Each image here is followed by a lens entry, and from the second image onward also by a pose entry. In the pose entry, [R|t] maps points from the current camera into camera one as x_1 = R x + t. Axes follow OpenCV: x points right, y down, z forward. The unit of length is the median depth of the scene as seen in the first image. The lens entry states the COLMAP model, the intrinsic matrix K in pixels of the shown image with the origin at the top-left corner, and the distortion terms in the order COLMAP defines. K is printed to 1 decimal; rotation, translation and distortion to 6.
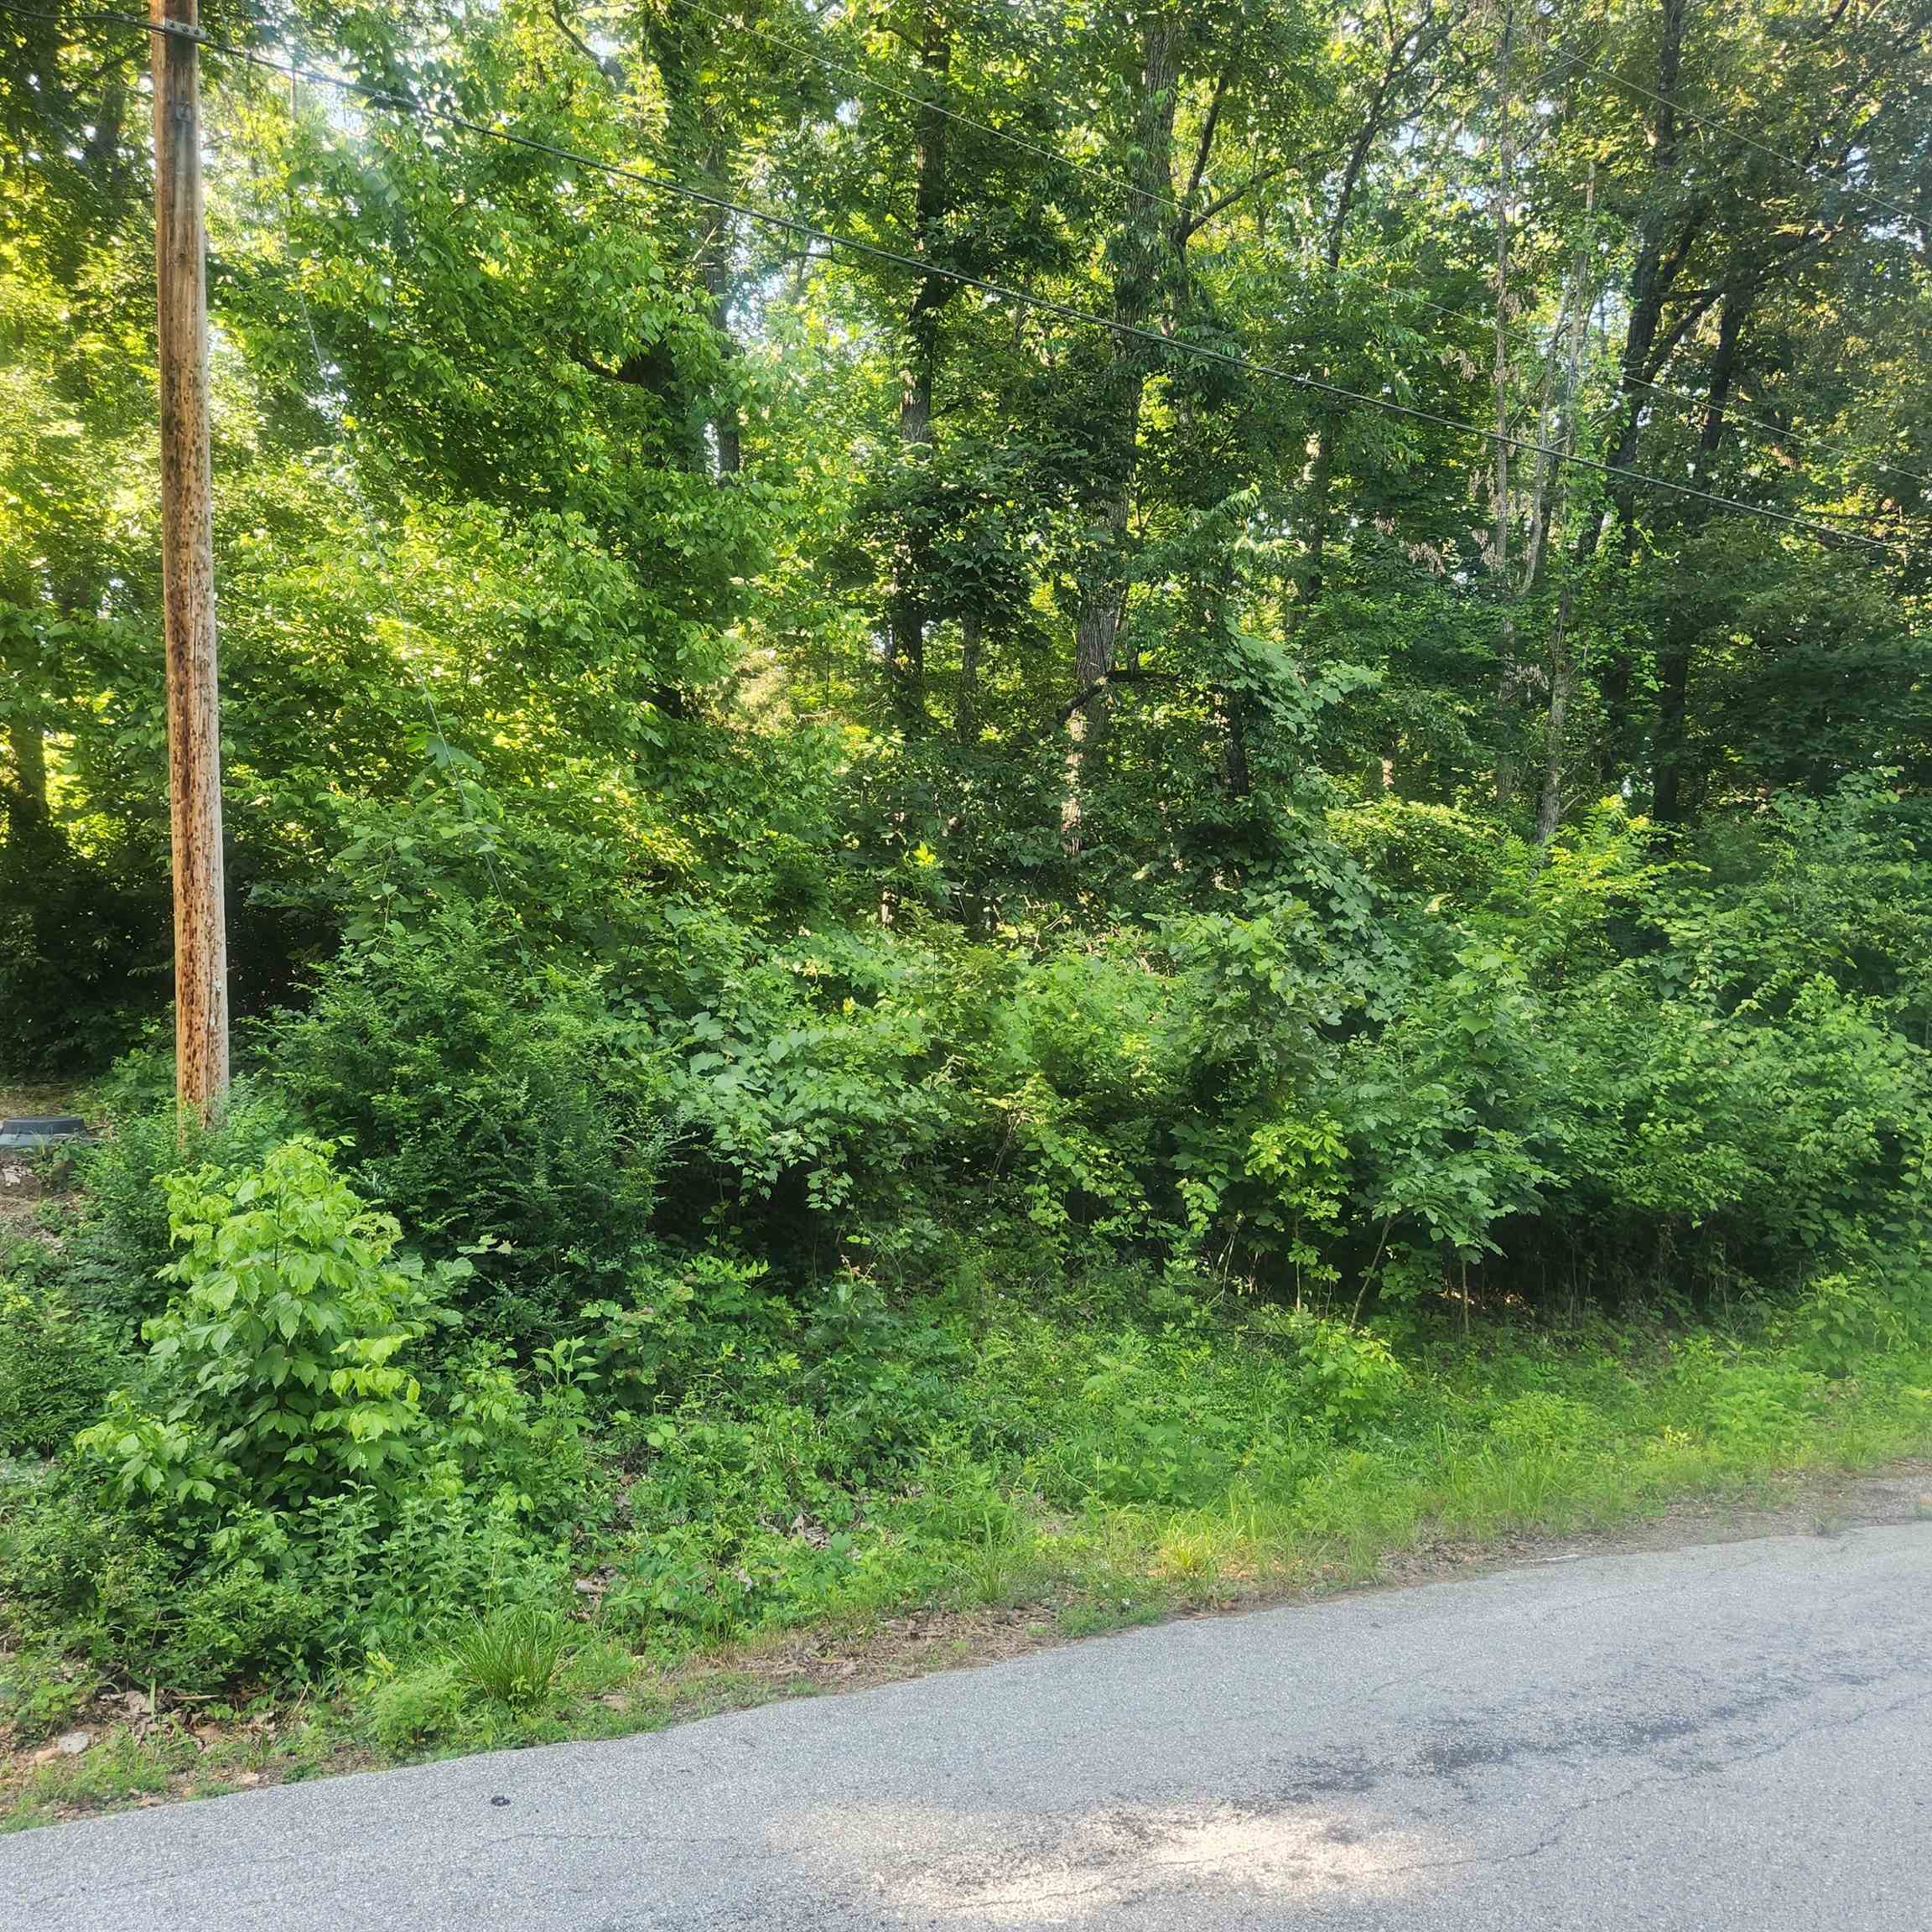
lens RADIAL K [[1700.9, 0, 975.9], [0, 1700.9, 1004.3], [0, 0, 1]] dist [0.086701, -0.084893]
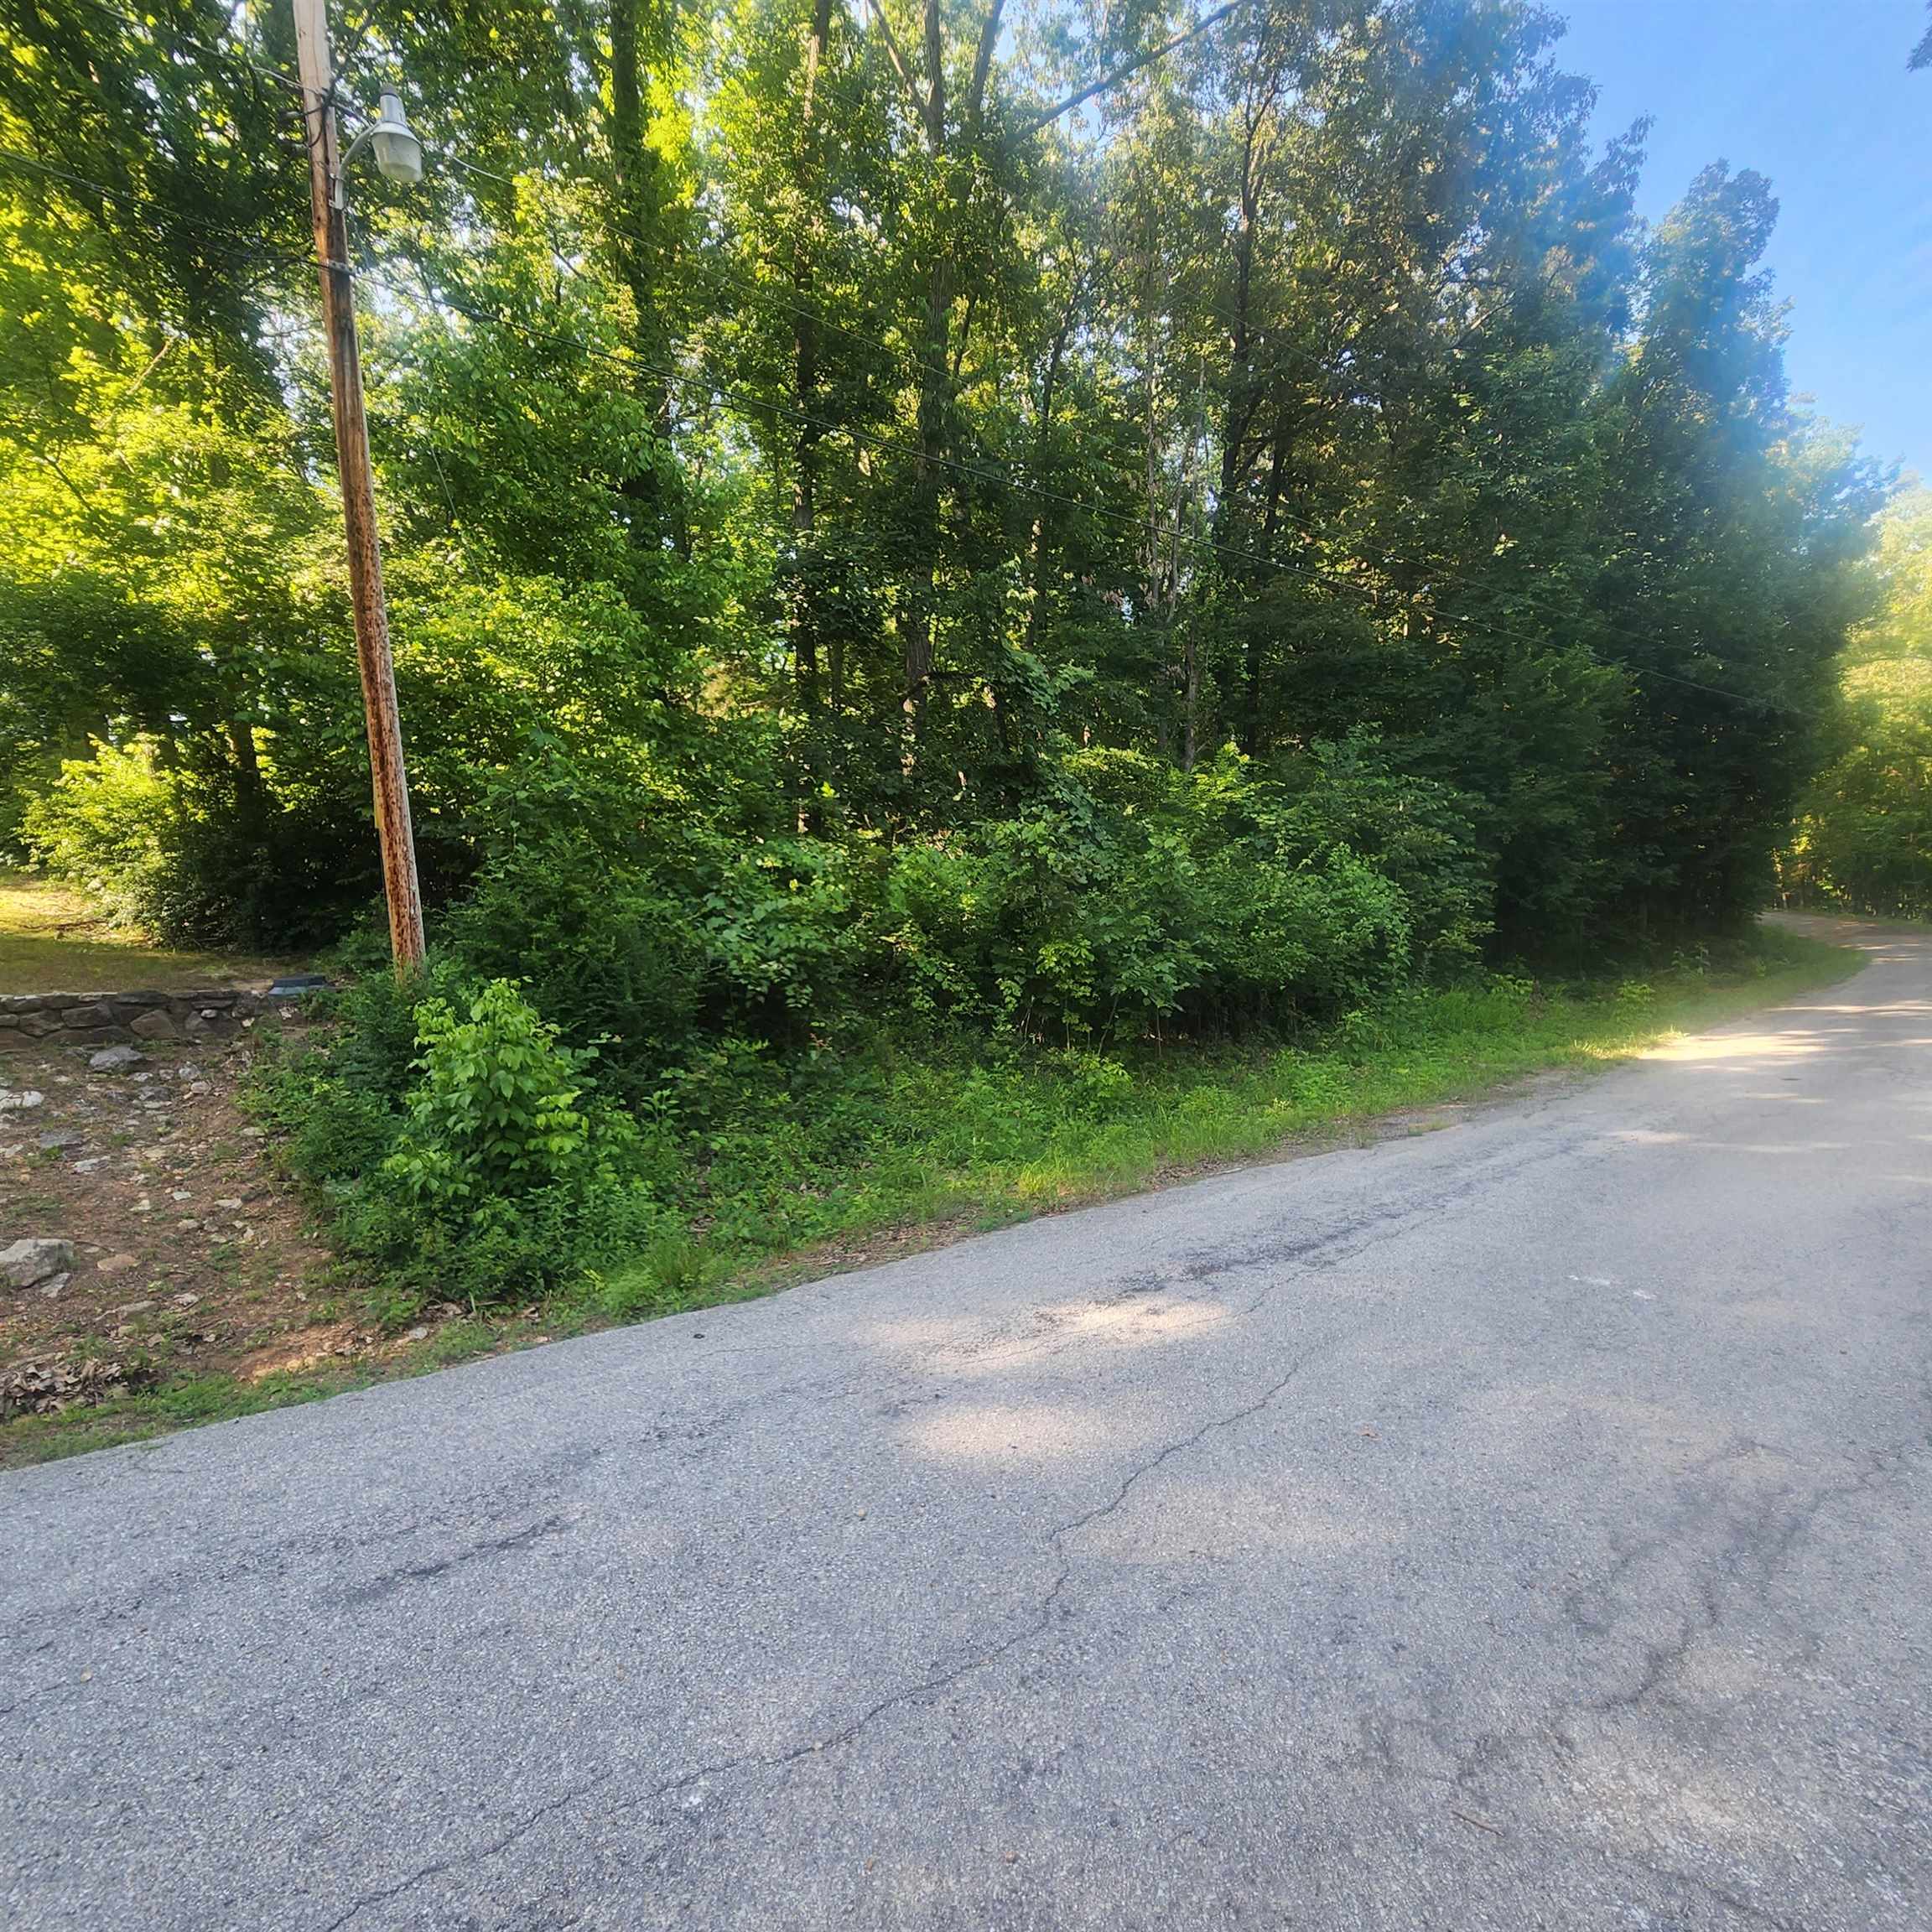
lens RADIAL K [[1047.9, 0, 963.3], [0, 1047.9, 962.3], [0, 0, 1]] dist [0.012395, -0.006340]
pose [[0.991504, -0.051748, 0.119338, -0.040733], [0.042002, 0.995682, 0.082783, -0.001531], [-0.123107, -0.077067, 0.989397, -0.029176]]
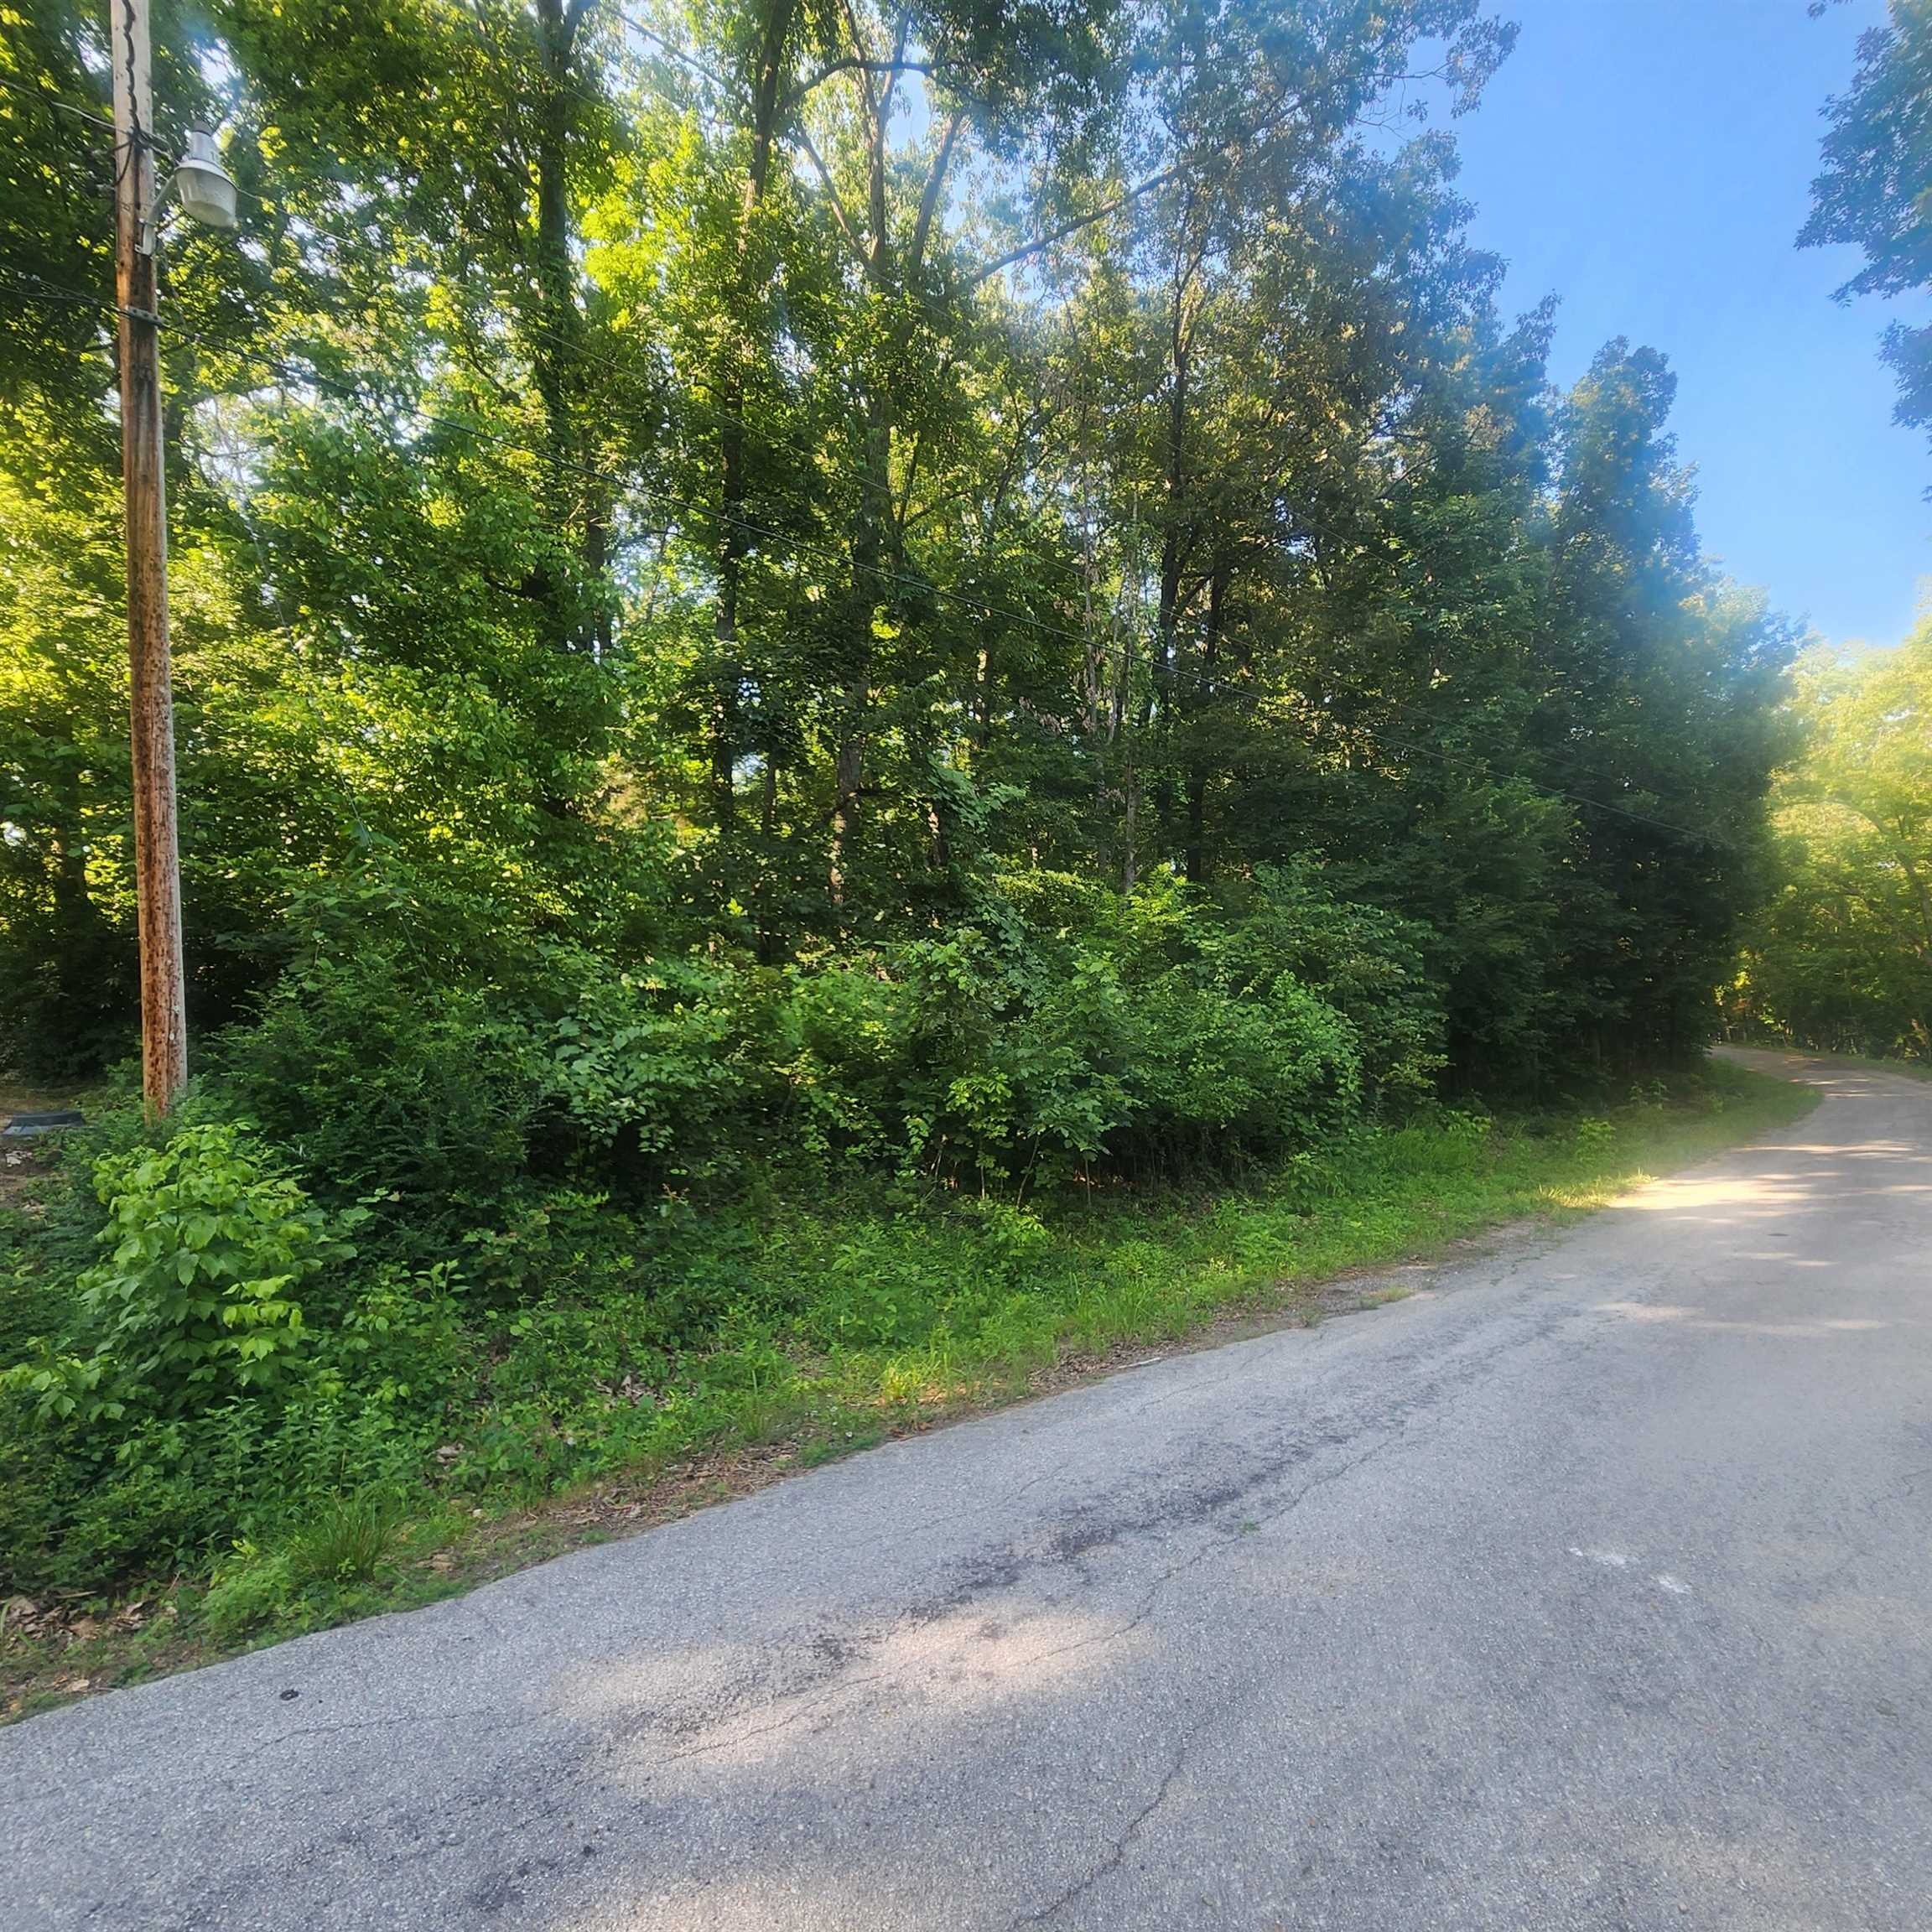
lens RADIAL K [[1047.9, 0, 963.3], [0, 1047.9, 962.3], [0, 0, 1]] dist [0.012395, -0.006340]
pose [[0.986737, -0.025860, 0.160253, 0.027029], [0.031931, 0.998862, -0.035423, 0.000891], [-0.159154, 0.040070, 0.986440, 0.071240]]
